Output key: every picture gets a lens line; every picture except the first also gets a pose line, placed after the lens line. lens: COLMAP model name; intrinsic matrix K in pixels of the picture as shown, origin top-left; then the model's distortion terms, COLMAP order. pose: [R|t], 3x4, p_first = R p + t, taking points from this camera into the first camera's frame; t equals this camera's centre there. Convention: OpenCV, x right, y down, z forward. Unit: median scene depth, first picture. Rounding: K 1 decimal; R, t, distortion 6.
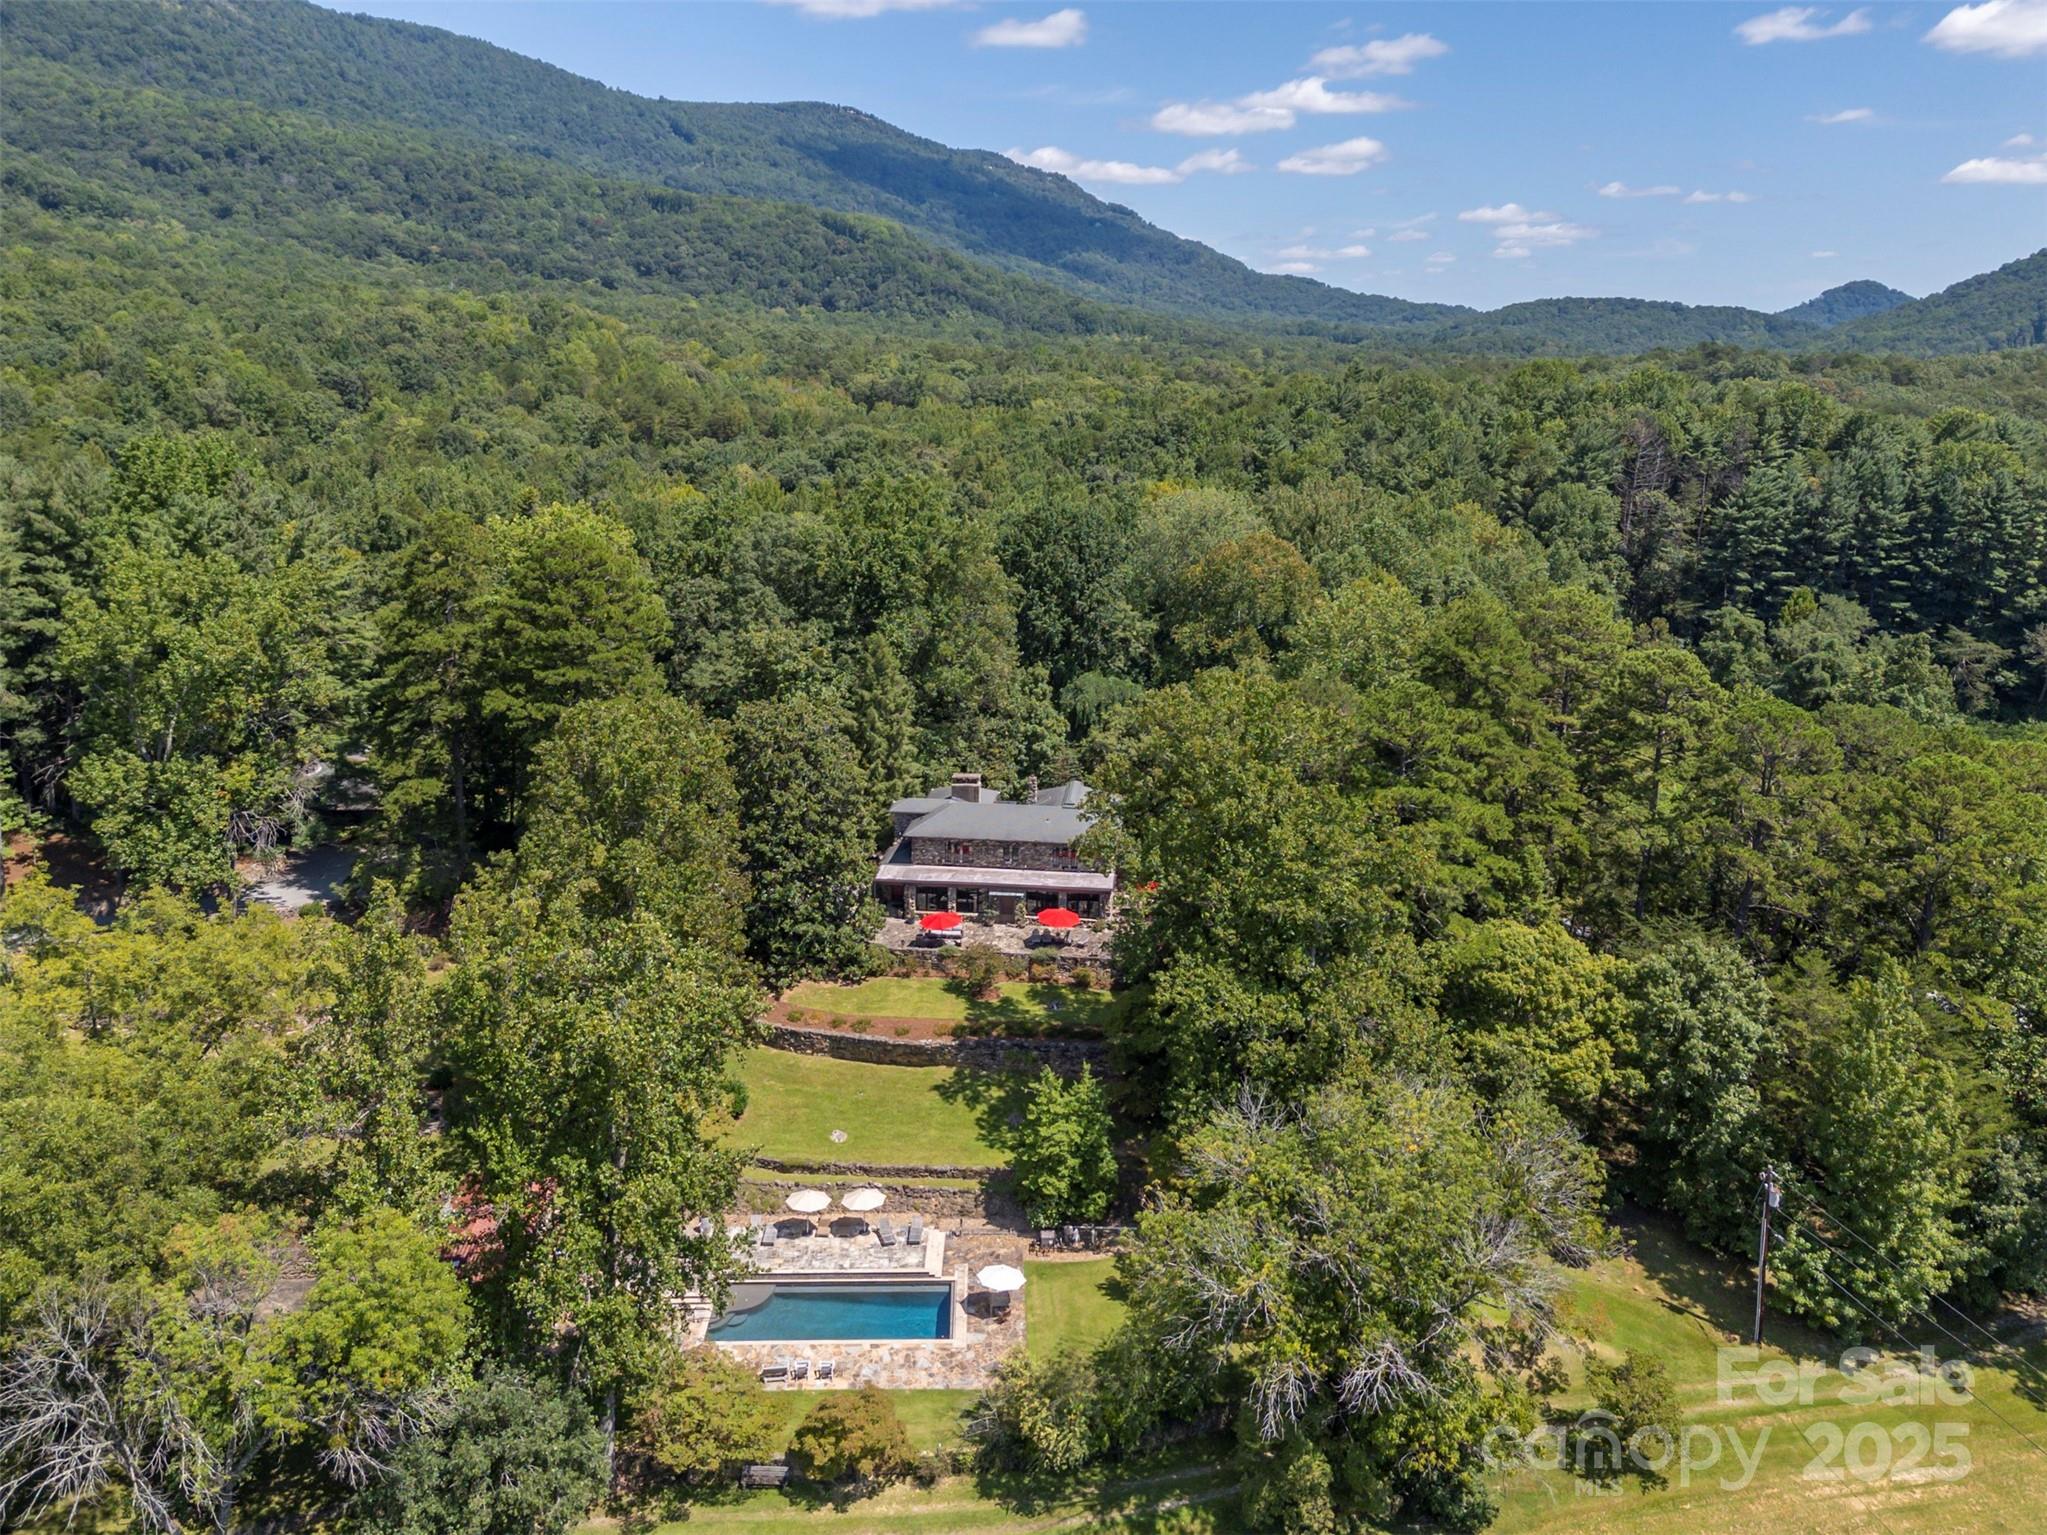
lens RADIAL K [[1404.5, 0, 1026.1], [0, 1404.5, 601.3], [0, 0, 1]] dist [-0.000145, -0.035462]
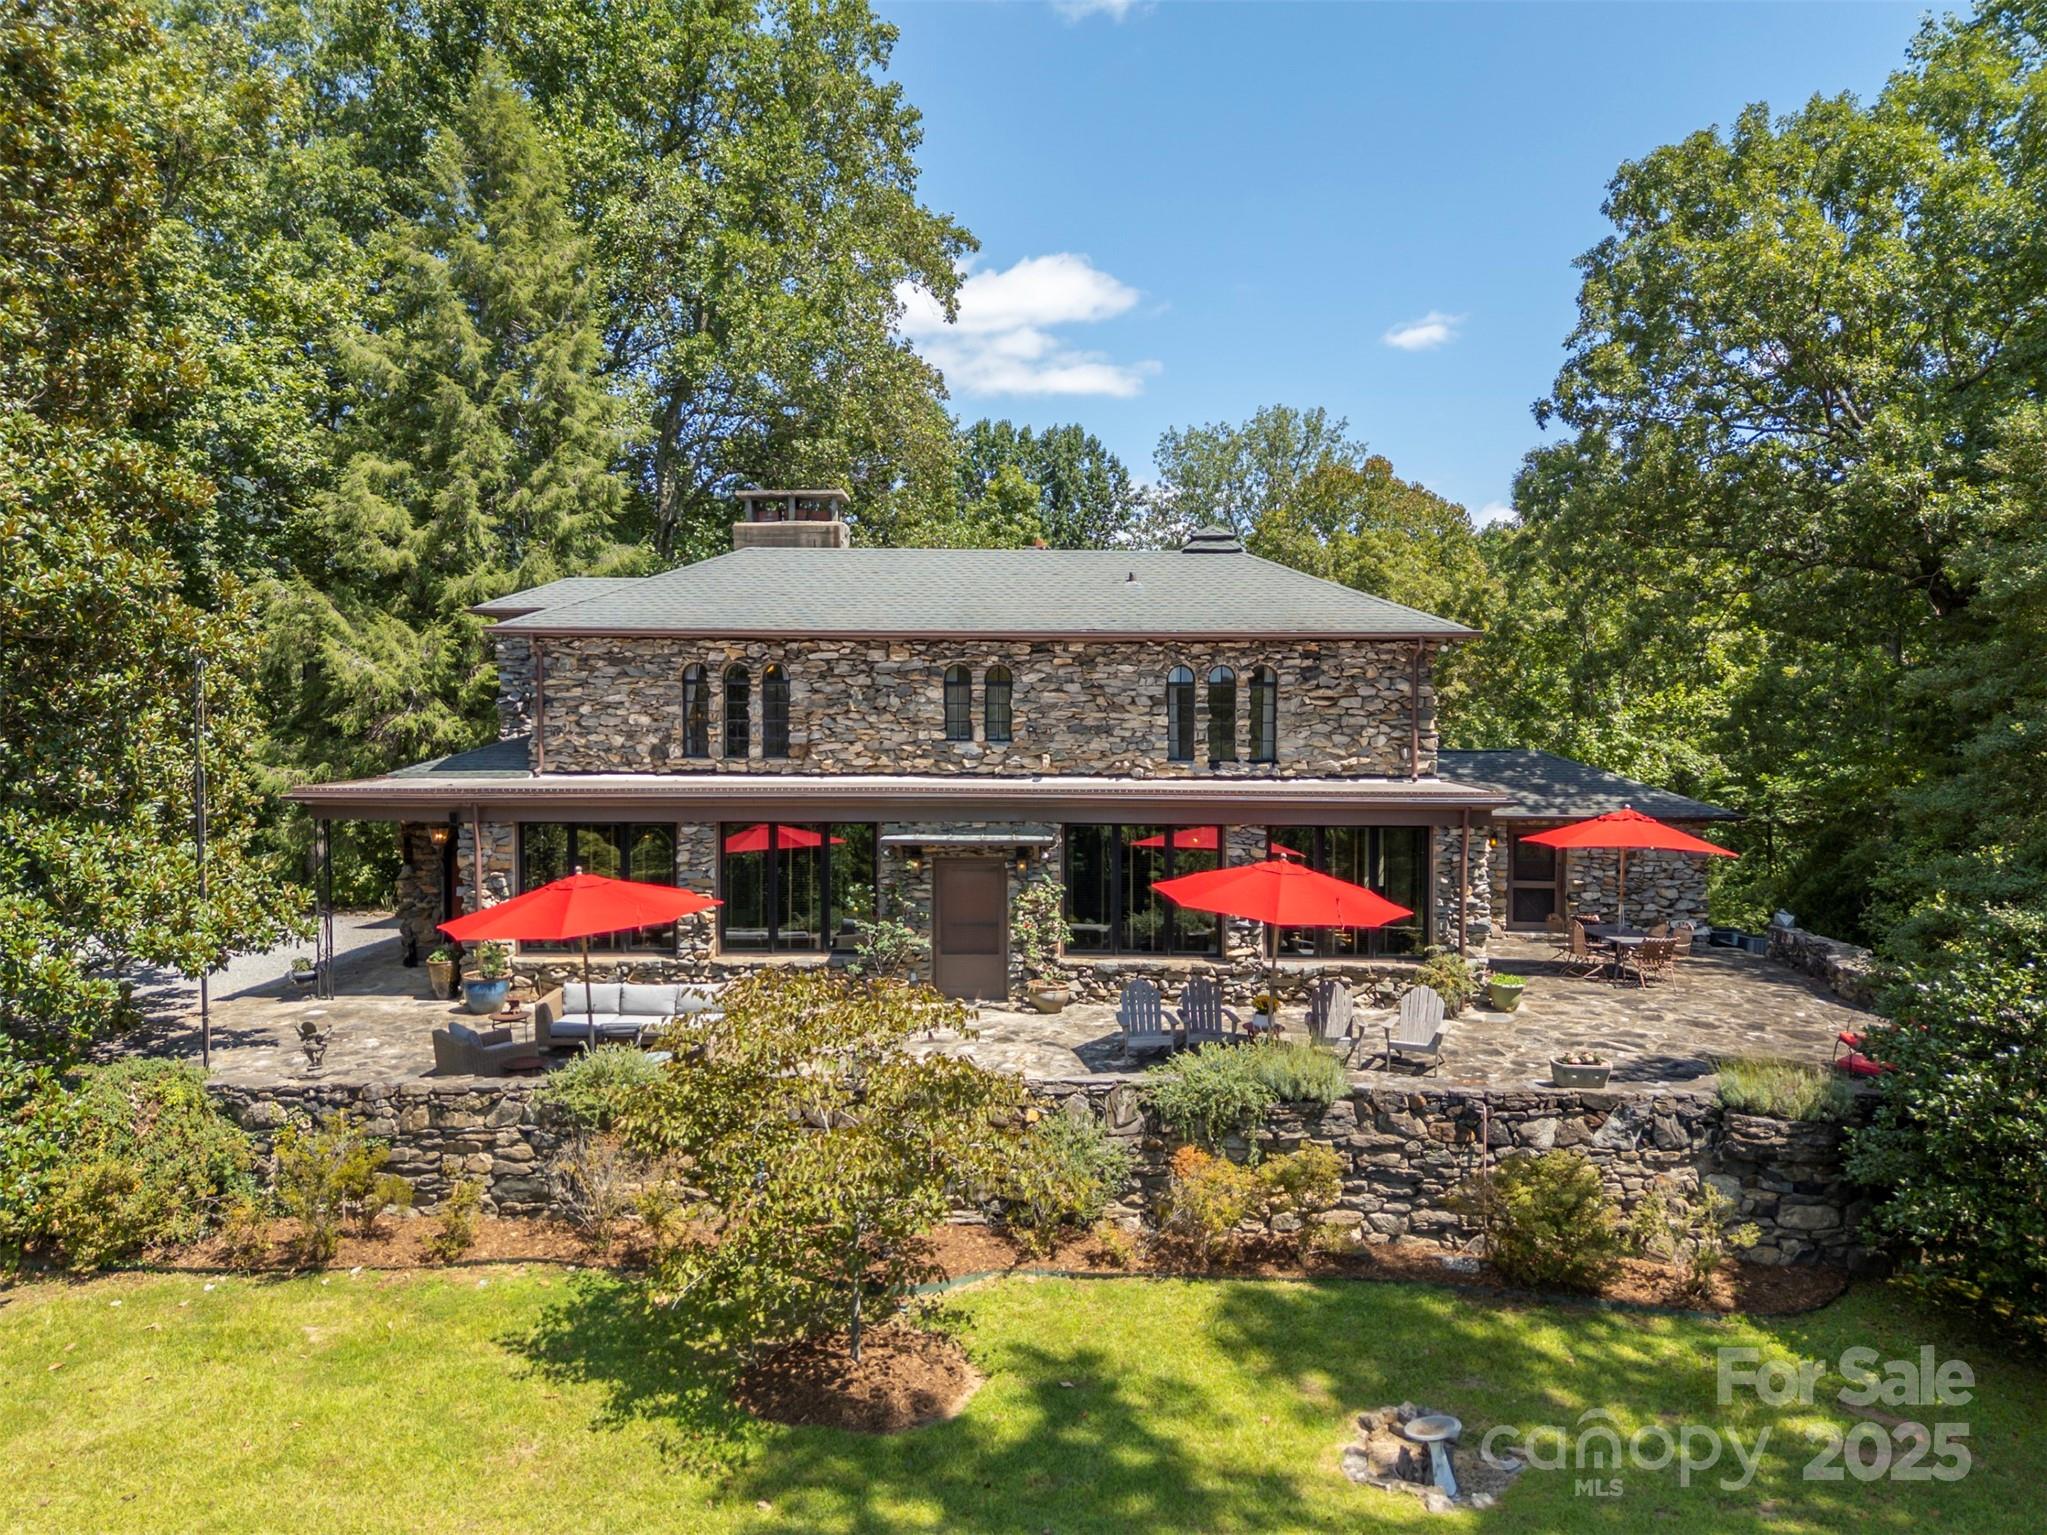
lens RADIAL K [[1414.8, 0, 1023.5], [0, 1414.8, 767.5], [0, 0, 1]] dist [0.065462, -0.080775]
pose [[0.997930, -0.011987, 0.063183, -0.026470], [0.018670, 0.994162, -0.106272, 0.307774], [-0.061540, 0.107232, 0.992328, 1.114522]]
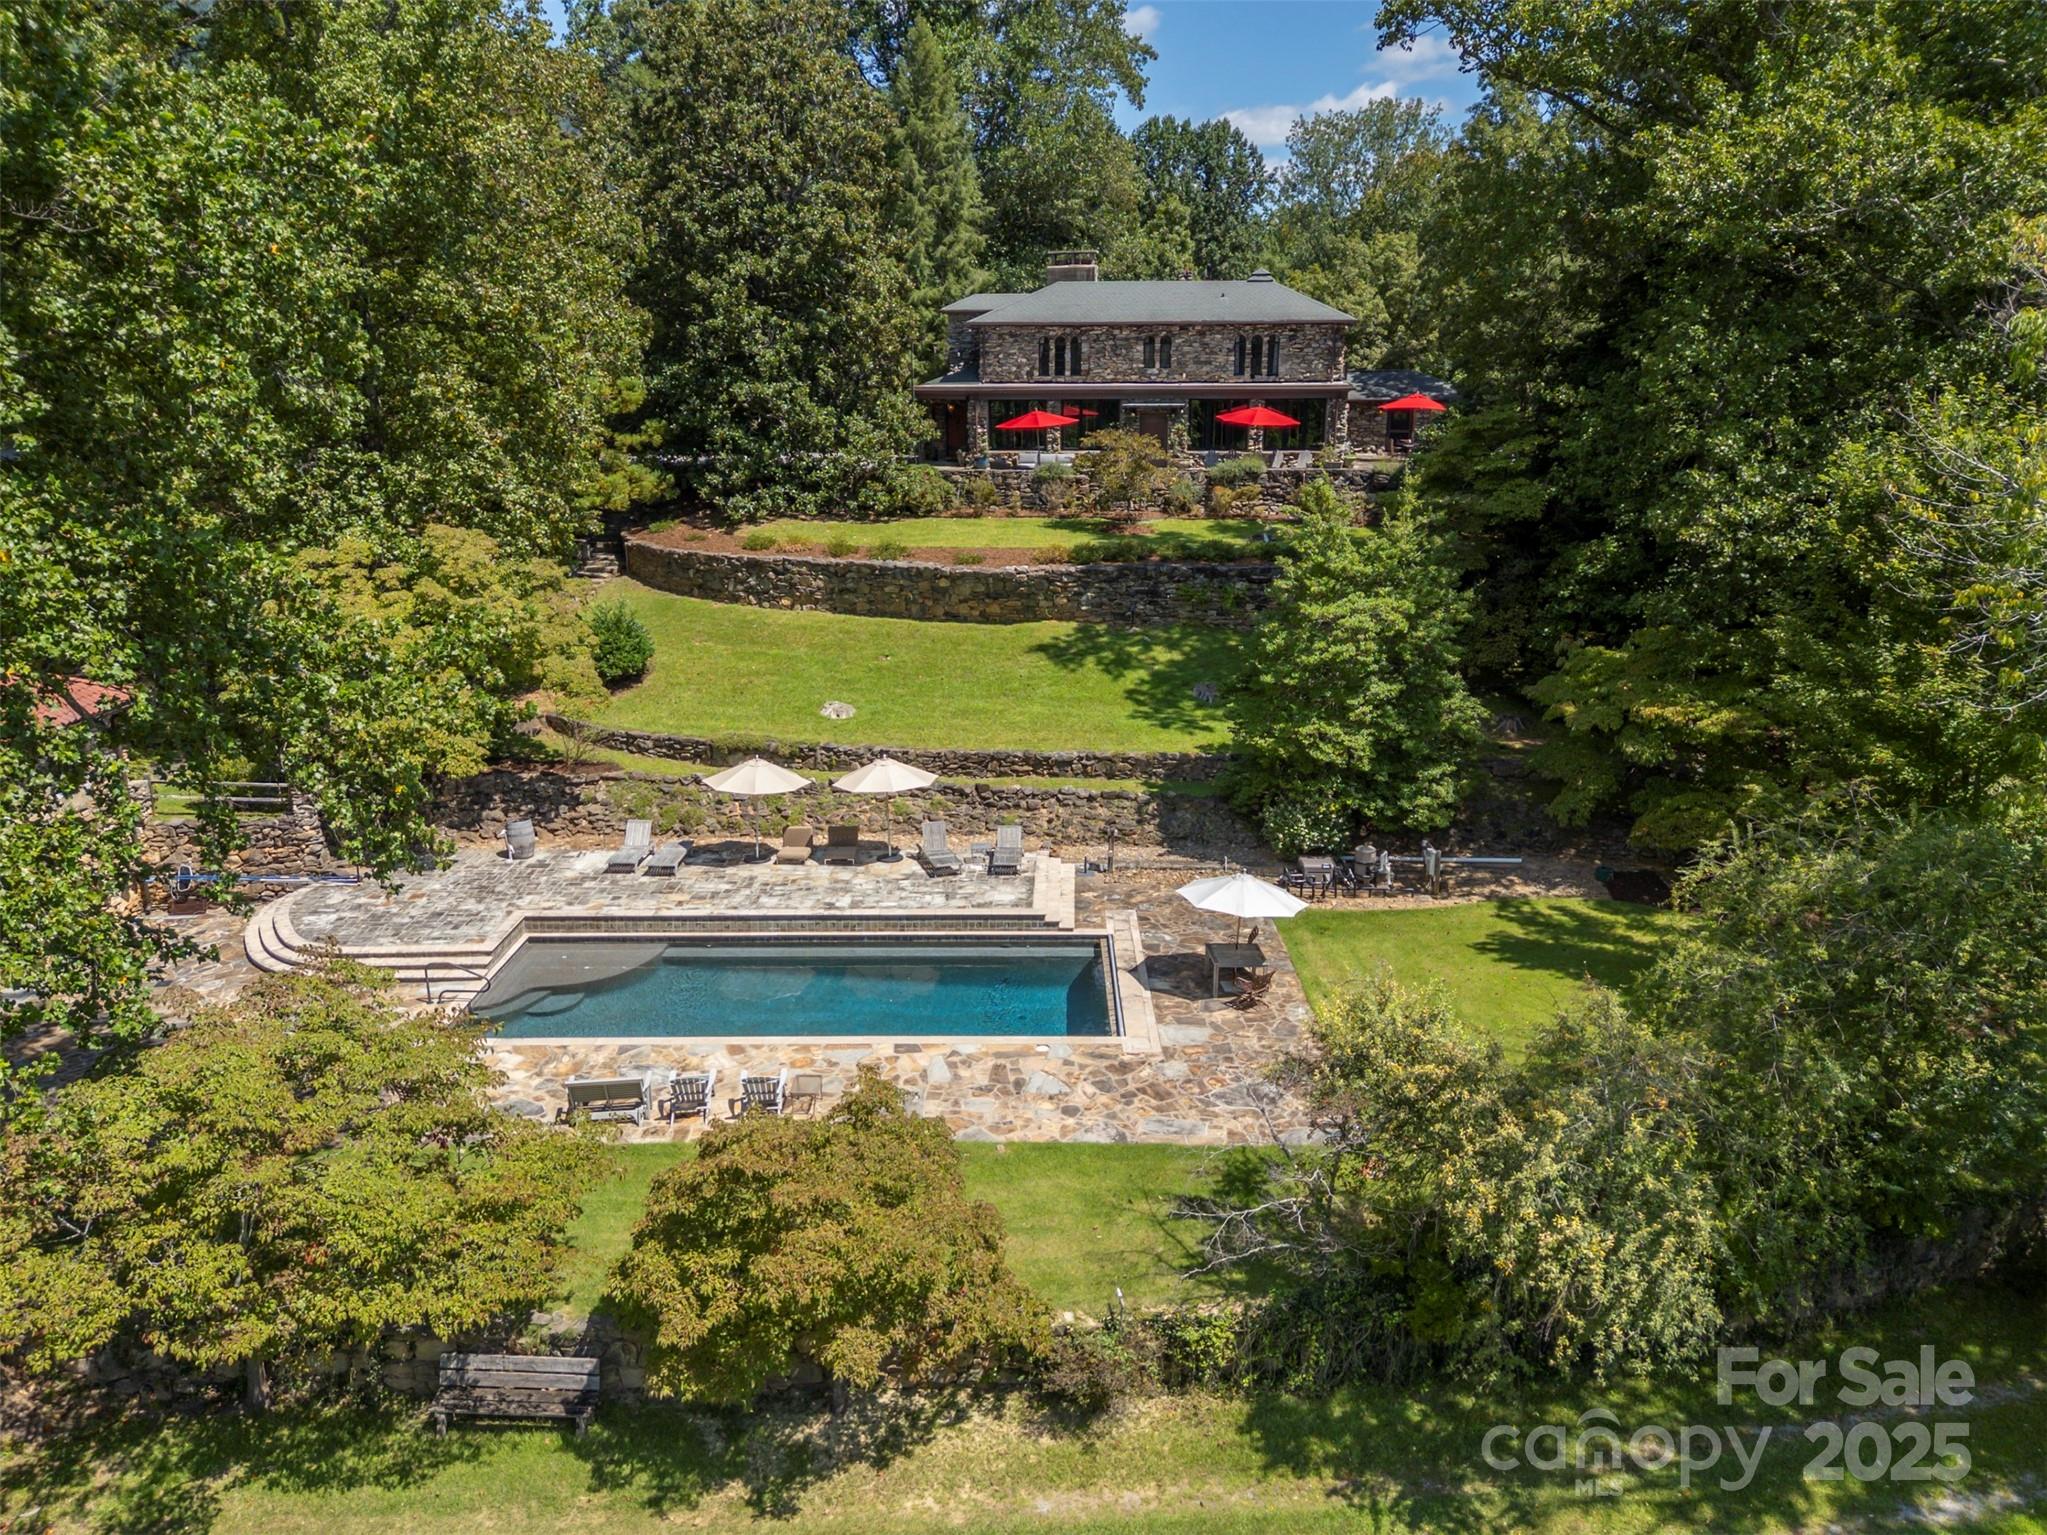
lens RADIAL K [[1414.8, 0, 1023.5], [0, 1414.8, 767.5], [0, 0, 1]] dist [0.065462, -0.080775]
pose [[0.998943, -0.004937, -0.045700, -0.056336], [0.011311, 0.990045, 0.140297, 0.377887], [0.044552, -0.140665, 0.989054, 0.600015]]
